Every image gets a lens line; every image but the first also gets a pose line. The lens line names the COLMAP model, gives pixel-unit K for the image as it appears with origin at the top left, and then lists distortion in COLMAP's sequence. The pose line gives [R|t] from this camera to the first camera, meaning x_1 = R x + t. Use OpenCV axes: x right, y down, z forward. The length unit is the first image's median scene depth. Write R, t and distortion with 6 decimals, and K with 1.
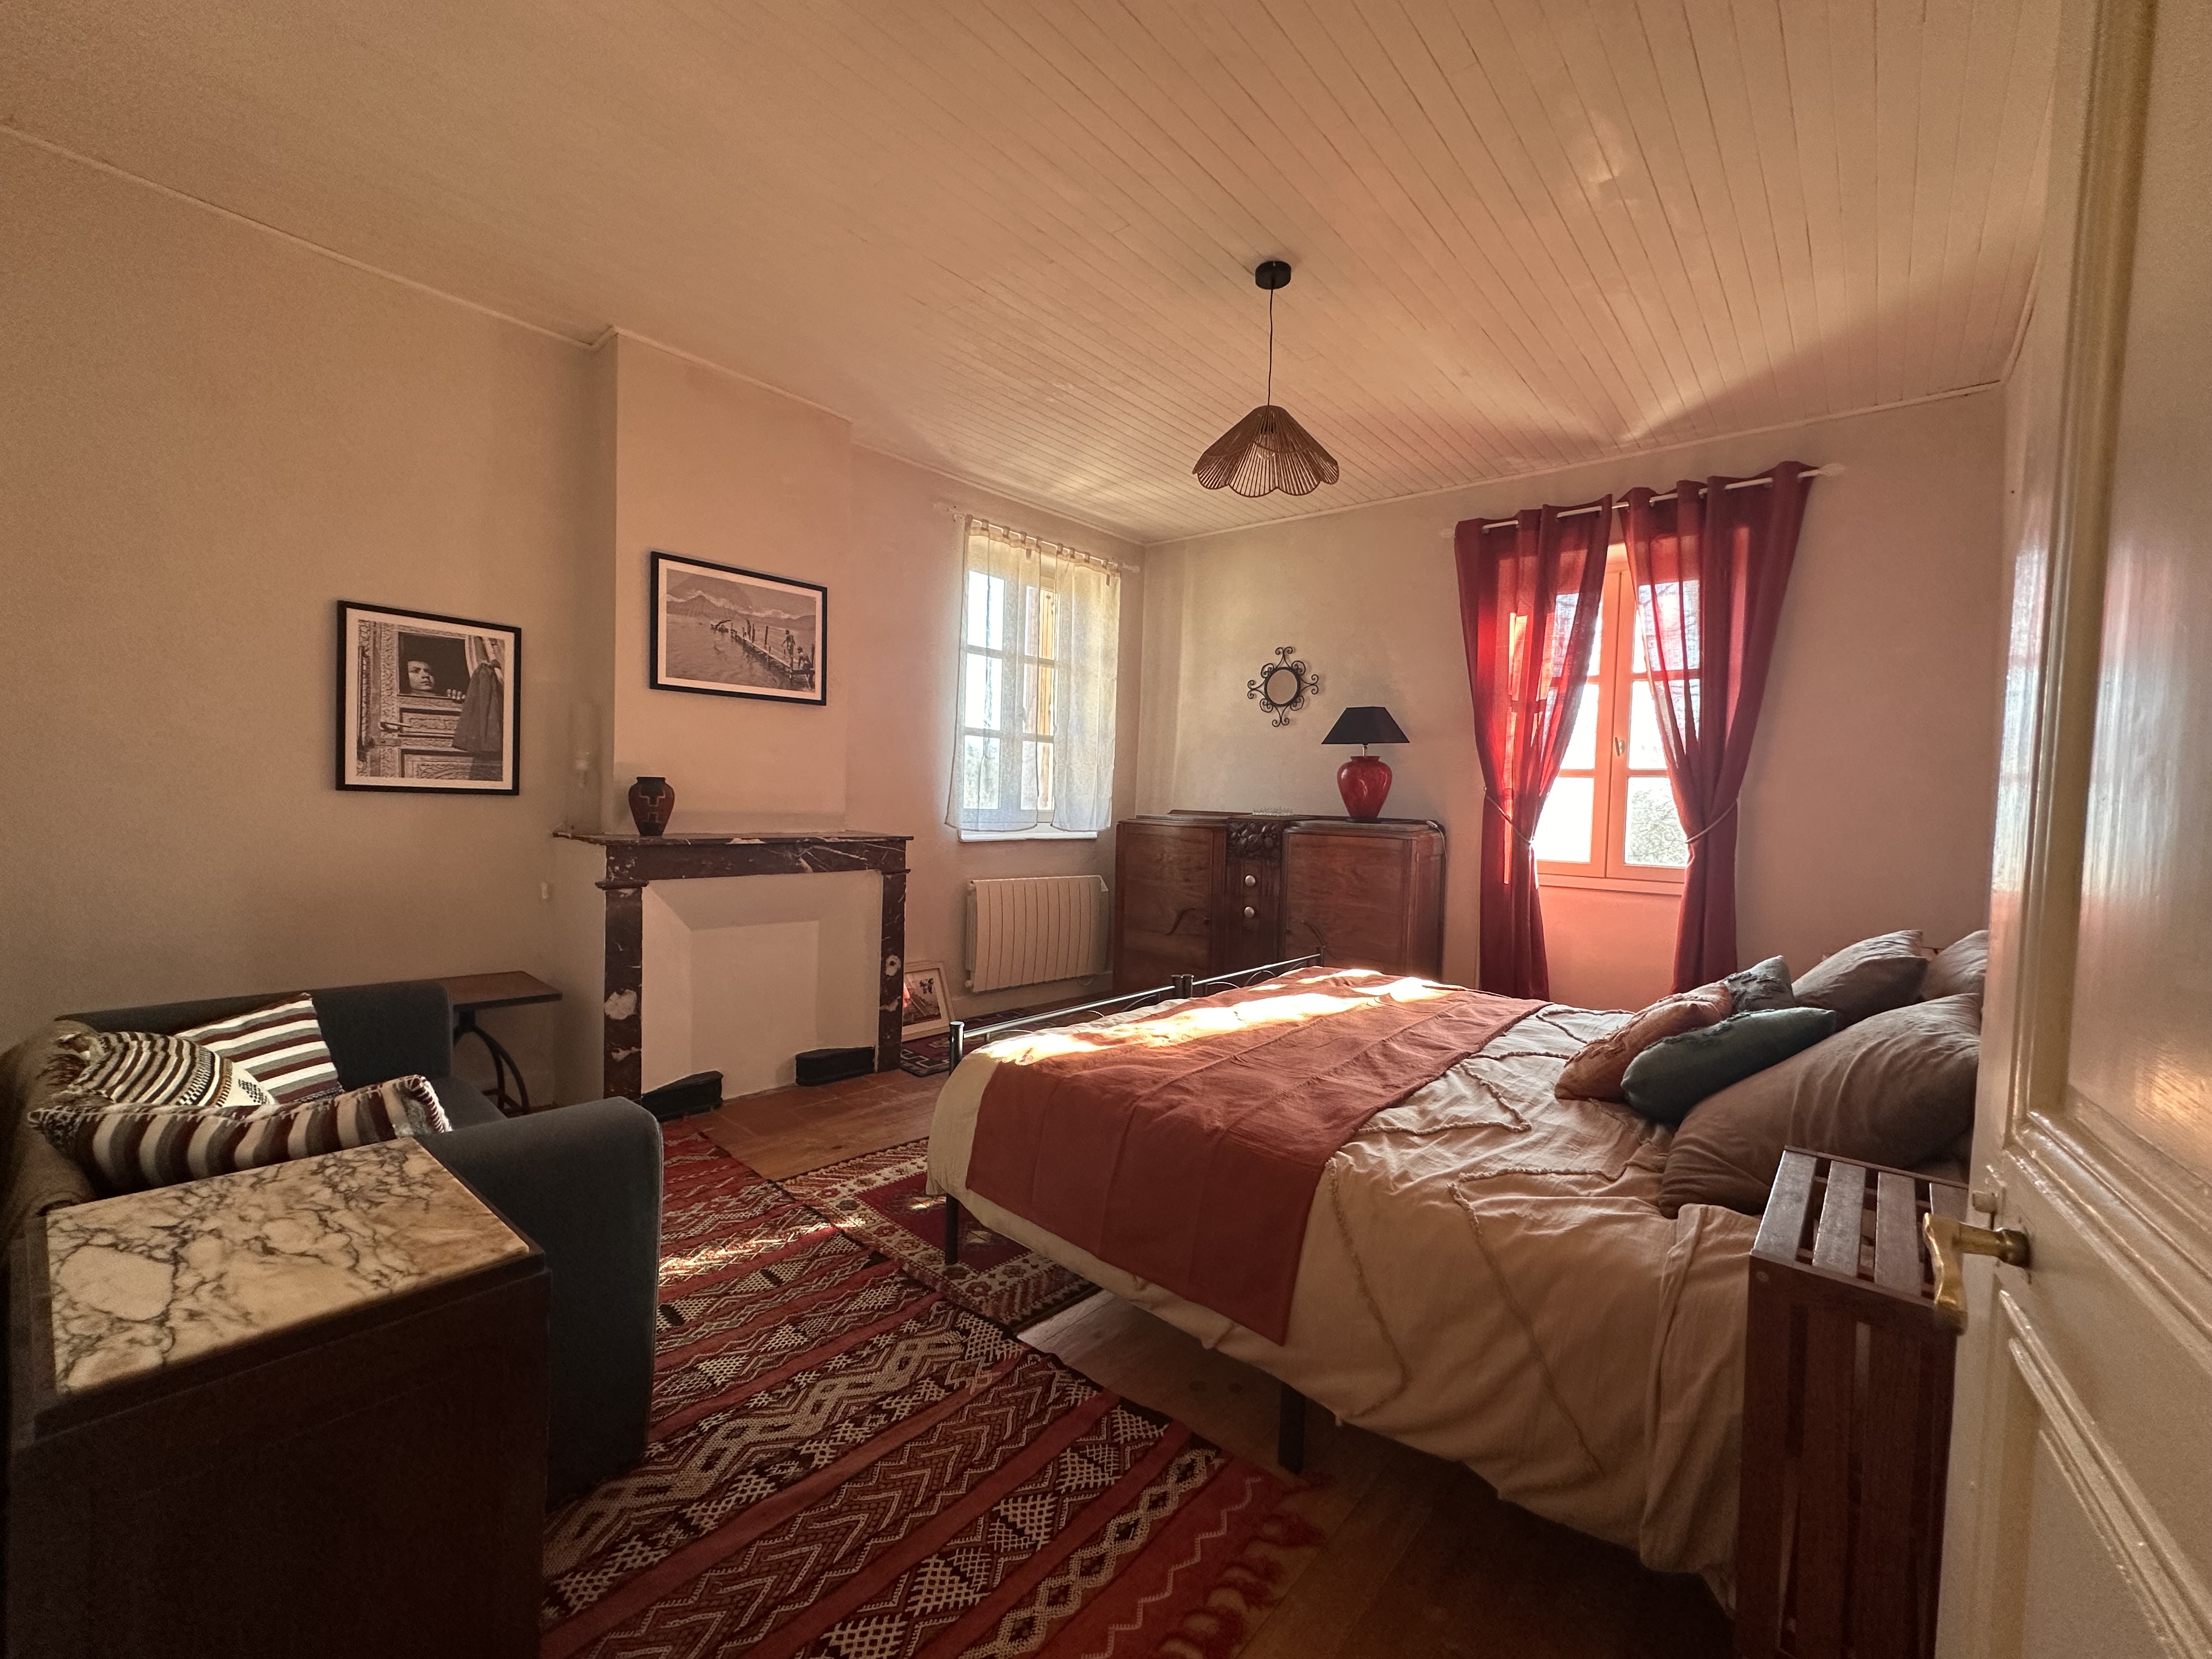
lens RADIAL K [[886.1, 0, 1107.2], [0, 886.1, 831.2], [0, 0, 1]] dist [-0.000532, -0.010885]
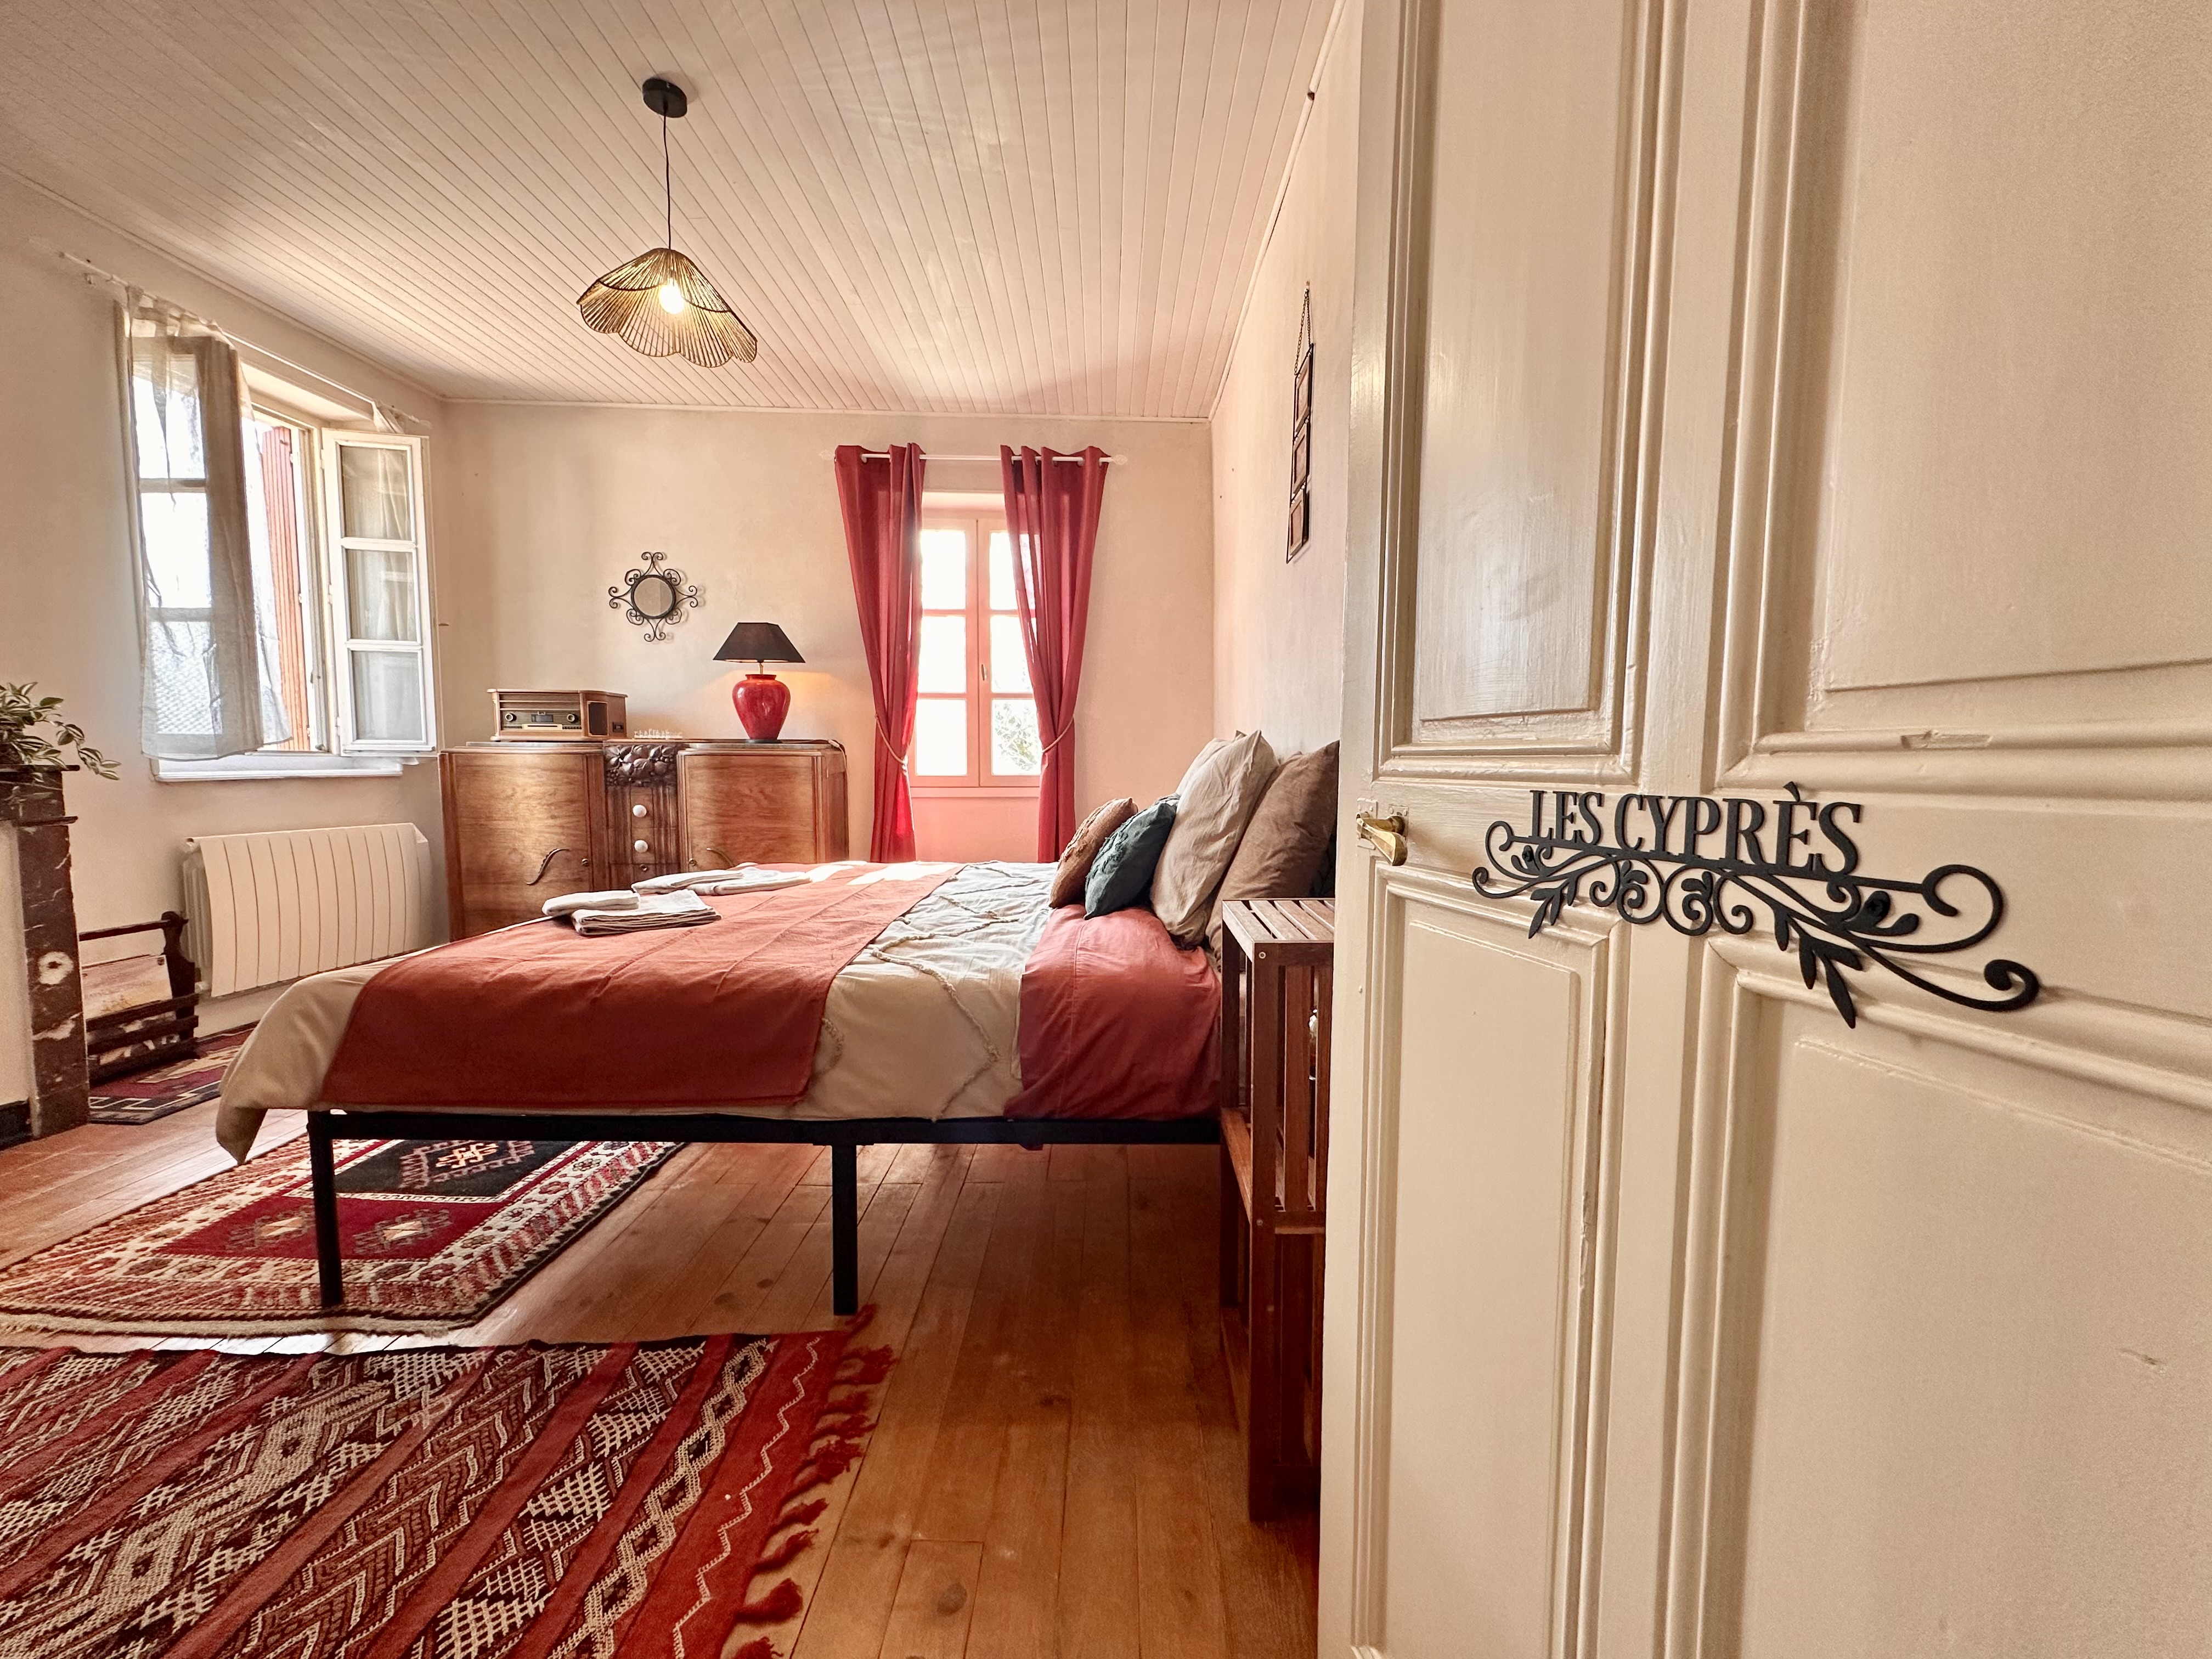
lens RADIAL K [[881.4, 0, 1115.8], [0, 881.4, 835.7], [0, 0, 1]] dist [-0.000030, -0.000222]
pose [[0.742187, -0.082973, 0.665036, -0.126279], [0.046812, 0.996301, 0.072061, 0.065809], [-0.668556, -0.022351, 0.743326, 0.023776]]
